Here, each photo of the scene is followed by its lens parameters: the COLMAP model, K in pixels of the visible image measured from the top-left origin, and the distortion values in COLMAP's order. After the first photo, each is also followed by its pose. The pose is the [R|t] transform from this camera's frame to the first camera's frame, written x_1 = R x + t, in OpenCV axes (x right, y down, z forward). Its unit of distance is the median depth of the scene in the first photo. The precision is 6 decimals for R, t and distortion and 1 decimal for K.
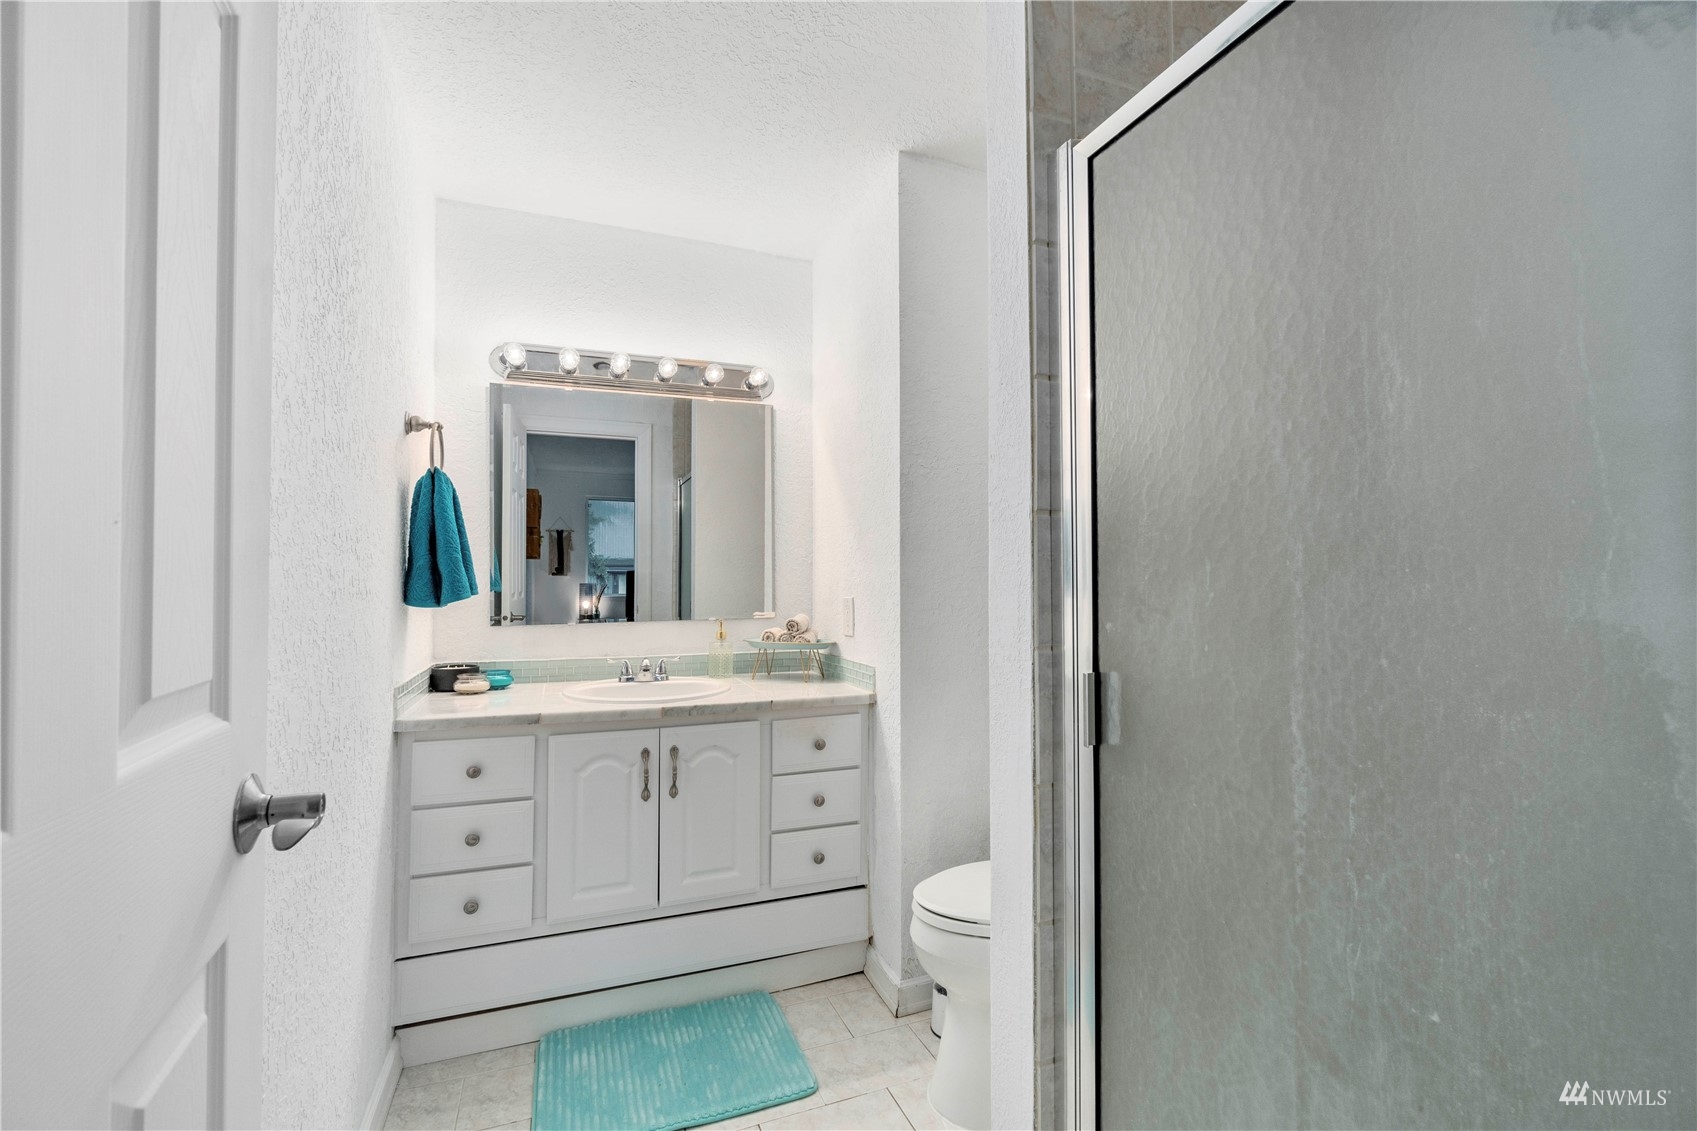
lens RADIAL K [[744.2, 0, 845.8], [0, 744.2, 560.7], [0, 0, 1]] dist [-0.001980, 0.000073]
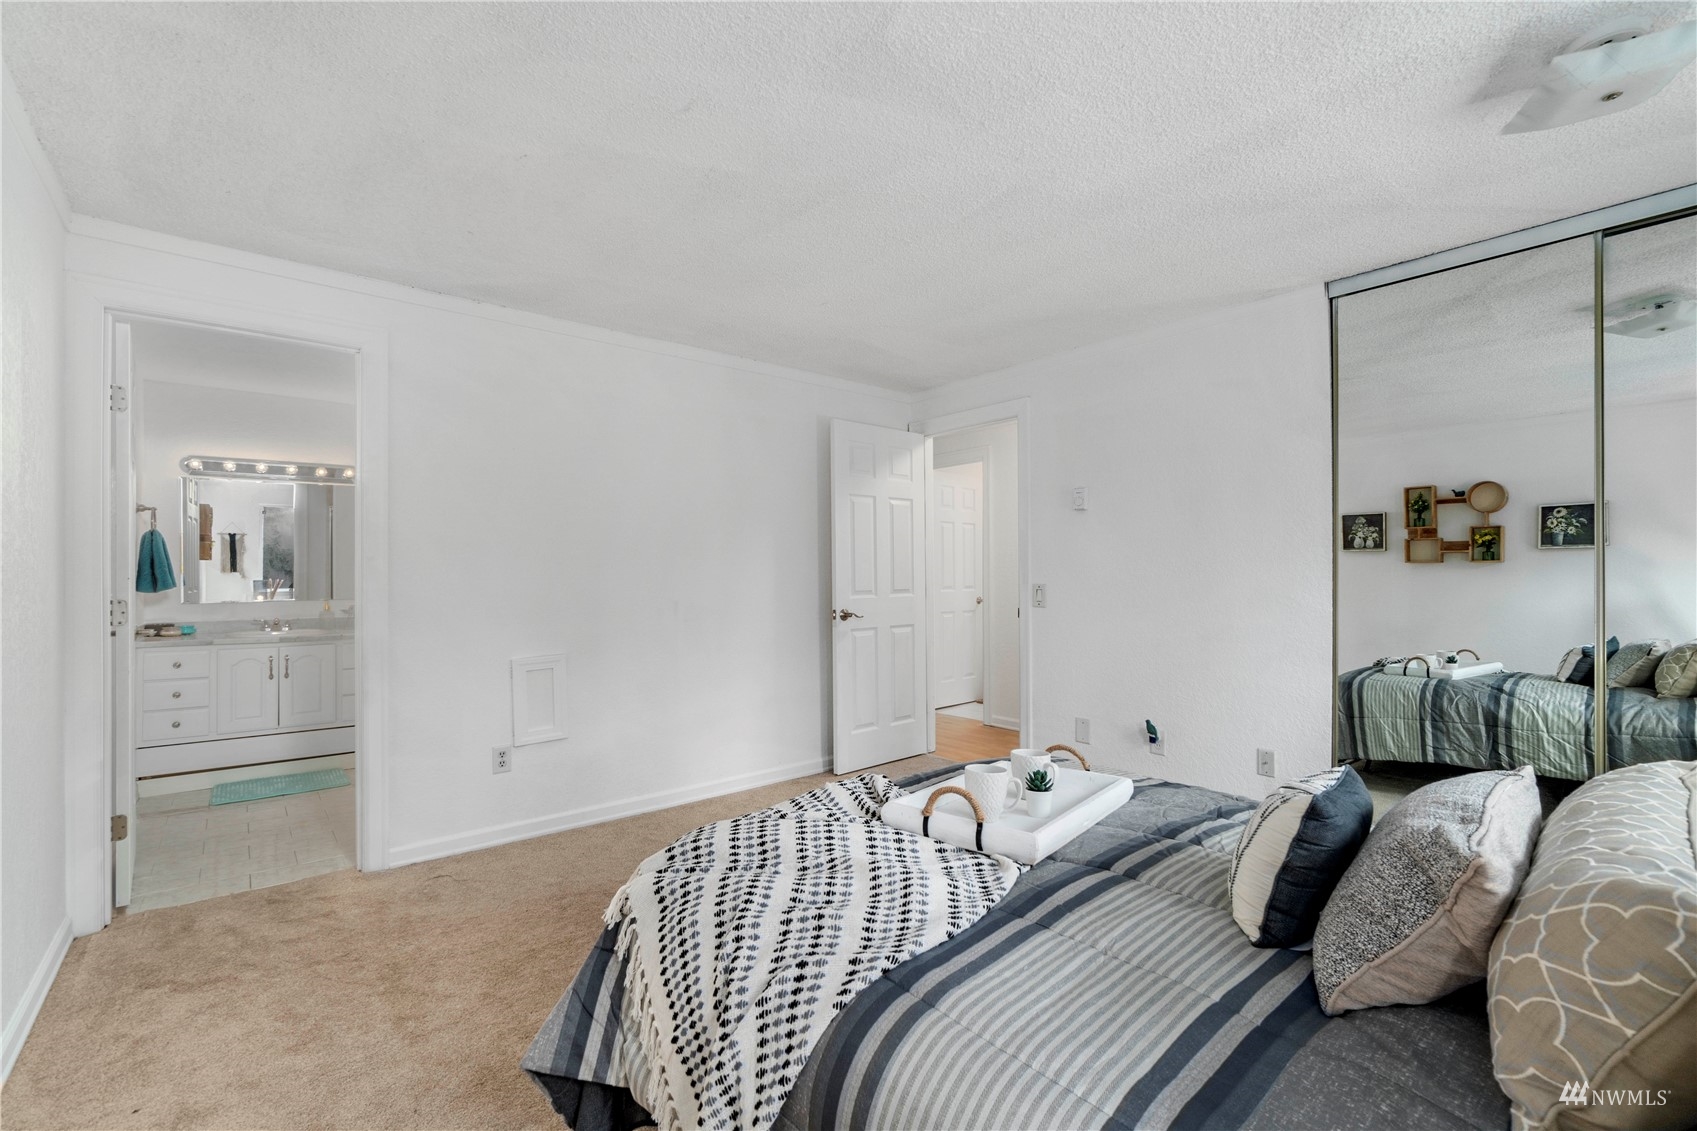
lens RADIAL K [[744.2, 0, 845.8], [0, 744.2, 560.7], [0, 0, 1]] dist [-0.001980, 0.000073]
pose [[0.950237, -0.001770, 0.311522, 0.682229], [-0.001228, 0.999955, 0.009428, -0.052488], [-0.311525, -0.009341, 0.950192, -1.663750]]
